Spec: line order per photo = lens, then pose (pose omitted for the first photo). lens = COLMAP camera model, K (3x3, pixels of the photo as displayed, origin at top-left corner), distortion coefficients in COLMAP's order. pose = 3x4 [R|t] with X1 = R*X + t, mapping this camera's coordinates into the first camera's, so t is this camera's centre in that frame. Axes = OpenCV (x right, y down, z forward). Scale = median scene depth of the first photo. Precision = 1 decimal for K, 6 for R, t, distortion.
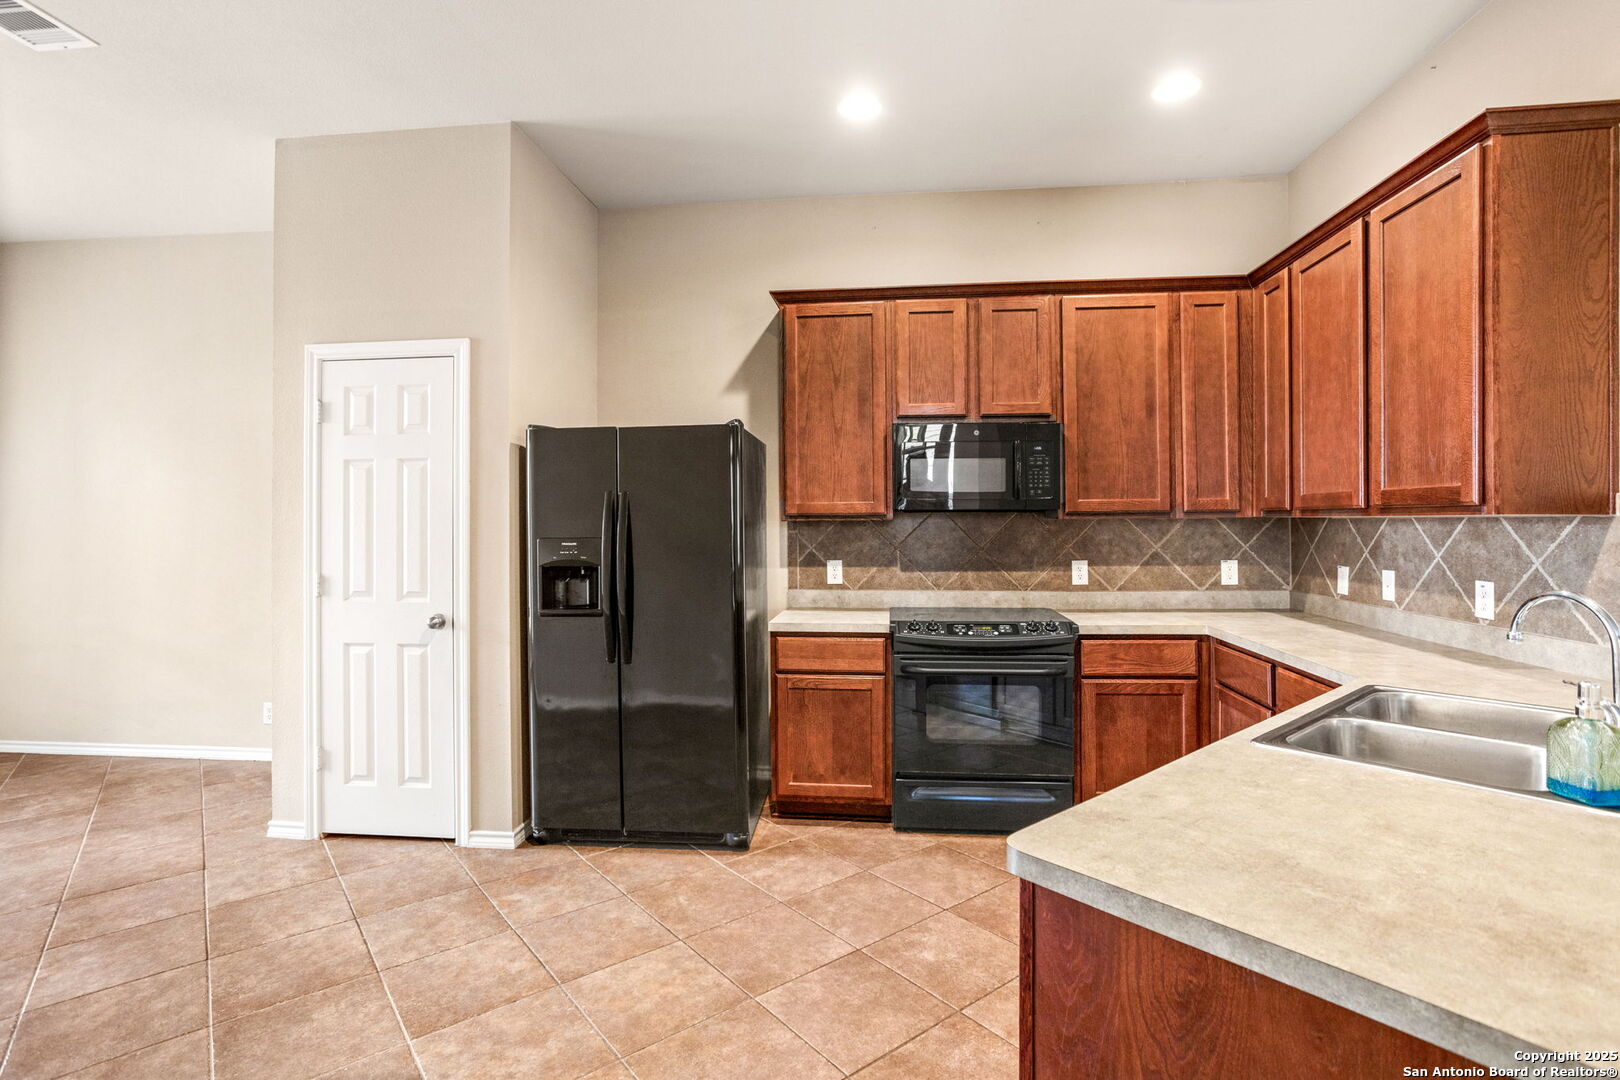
lens RADIAL K [[800.3, 0, 806.9], [0, 800.3, 518.3], [0, 0, 1]] dist [-0.021078, 0.000078]
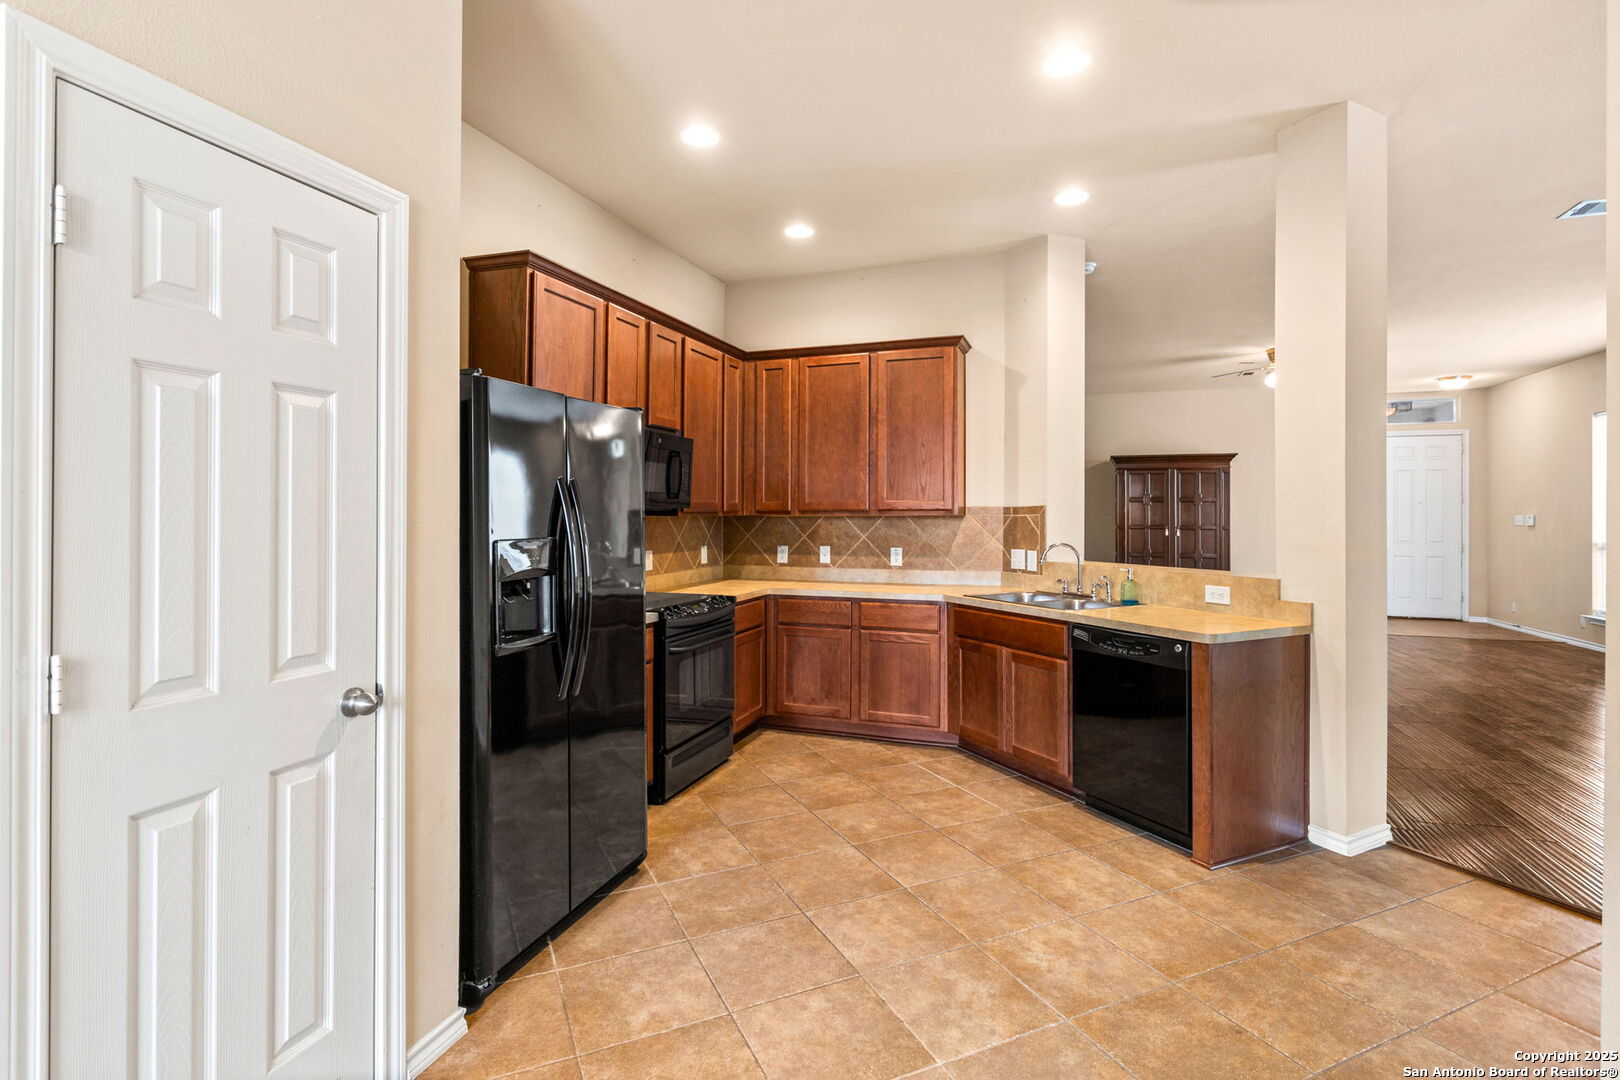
lens RADIAL K [[781.5, 0, 808.0], [0, 781.5, 527.9], [0, 0, 1]] dist [-0.000440, 0.000500]
pose [[0.235703, -0.009919, 0.971775, -0.968942], [-0.002481, 0.999939, 0.010808, 0.006216], [-0.971822, -0.004958, 0.235663, 0.626057]]
